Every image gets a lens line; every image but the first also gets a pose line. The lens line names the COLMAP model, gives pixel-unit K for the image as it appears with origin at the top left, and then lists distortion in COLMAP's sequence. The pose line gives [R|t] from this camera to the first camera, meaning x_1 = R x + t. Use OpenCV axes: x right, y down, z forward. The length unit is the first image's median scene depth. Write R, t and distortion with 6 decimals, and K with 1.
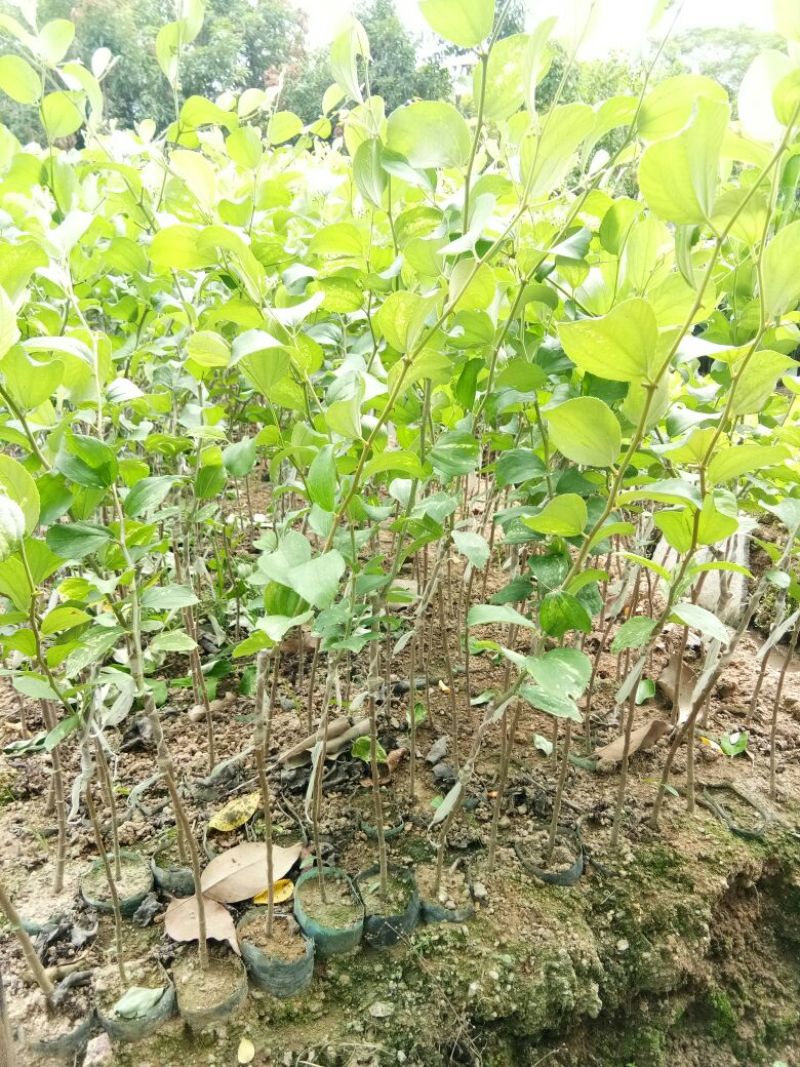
lens RADIAL K [[824.9, 0, 400.8], [0, 824.9, 560.0], [0, 0, 1]] dist [0.054323, -0.111054]
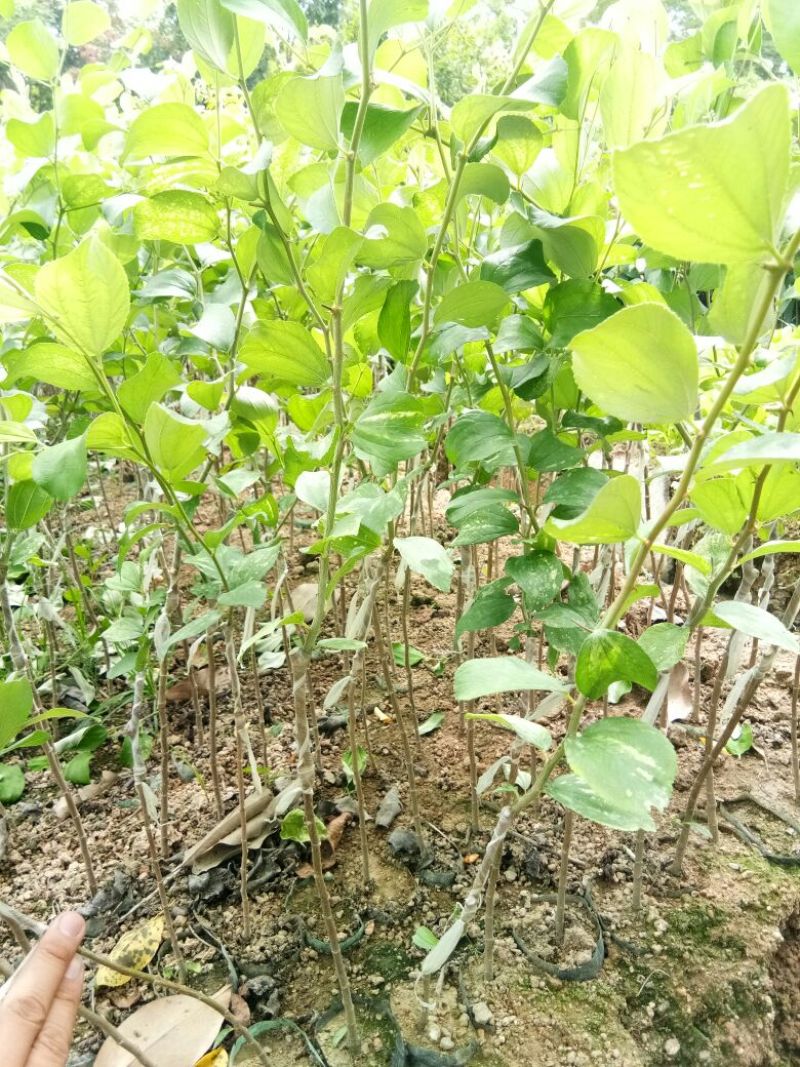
lens RADIAL K [[824.9, 0, 400.8], [0, 824.9, 560.0], [0, 0, 1]] dist [0.054323, -0.111054]
pose [[0.983893, -0.124665, 0.128115, -0.018135], [0.120185, 0.991856, 0.042158, -0.038046], [-0.132327, -0.026082, 0.990863, 0.257144]]
